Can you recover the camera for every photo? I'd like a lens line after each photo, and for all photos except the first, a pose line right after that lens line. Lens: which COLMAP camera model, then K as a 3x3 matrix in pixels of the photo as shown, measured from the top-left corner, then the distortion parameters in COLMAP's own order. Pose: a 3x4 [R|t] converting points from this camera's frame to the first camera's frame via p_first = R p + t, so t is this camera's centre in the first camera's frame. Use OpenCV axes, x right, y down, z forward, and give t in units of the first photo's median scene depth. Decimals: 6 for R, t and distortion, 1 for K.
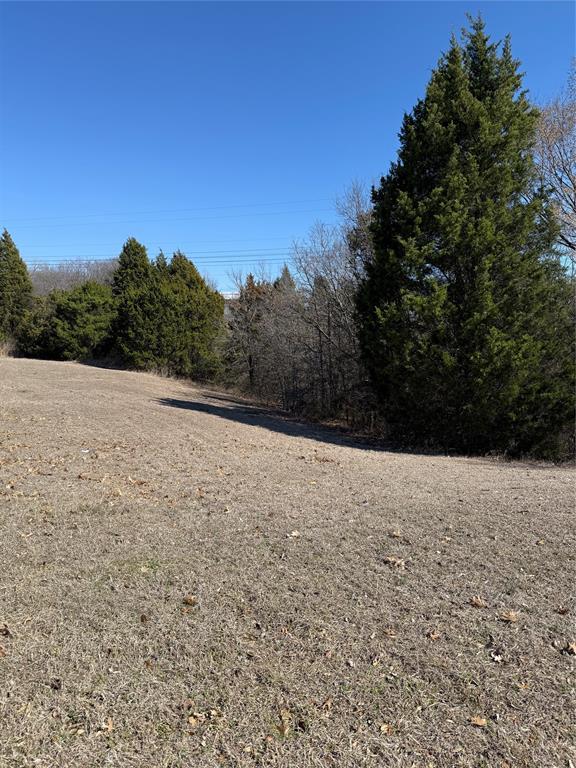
lens RADIAL K [[534.1, 0, 288.1], [0, 534.1, 387.3], [0, 0, 1]] dist [0.140237, -0.260800]
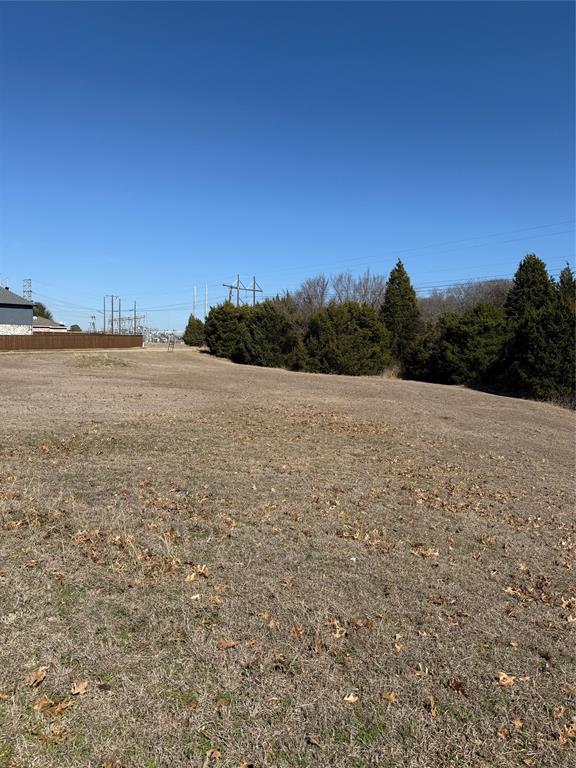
lens RADIAL K [[534.1, 0, 288.1], [0, 534.1, 387.3], [0, 0, 1]] dist [0.140237, -0.260800]
pose [[0.804073, 0.047881, -0.592600, -0.089943], [-0.073396, 0.997121, -0.019023, -0.004518], [0.589983, 0.058790, 0.805272, 0.043818]]
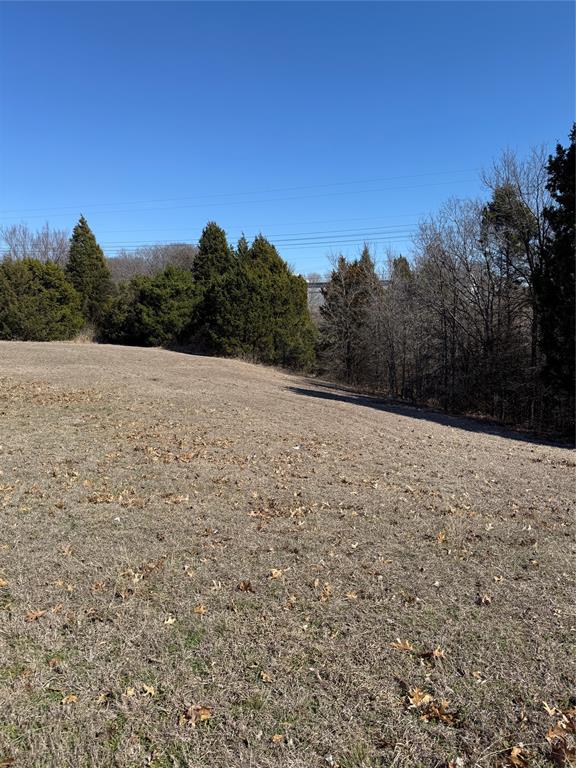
lens RADIAL K [[534.1, 0, 288.1], [0, 534.1, 387.3], [0, 0, 1]] dist [0.140237, -0.260800]
pose [[0.996901, 0.005448, -0.078484, -0.099811], [-0.003173, 0.999572, 0.029083, -0.004384], [0.078608, -0.028744, 0.996491, 0.025648]]
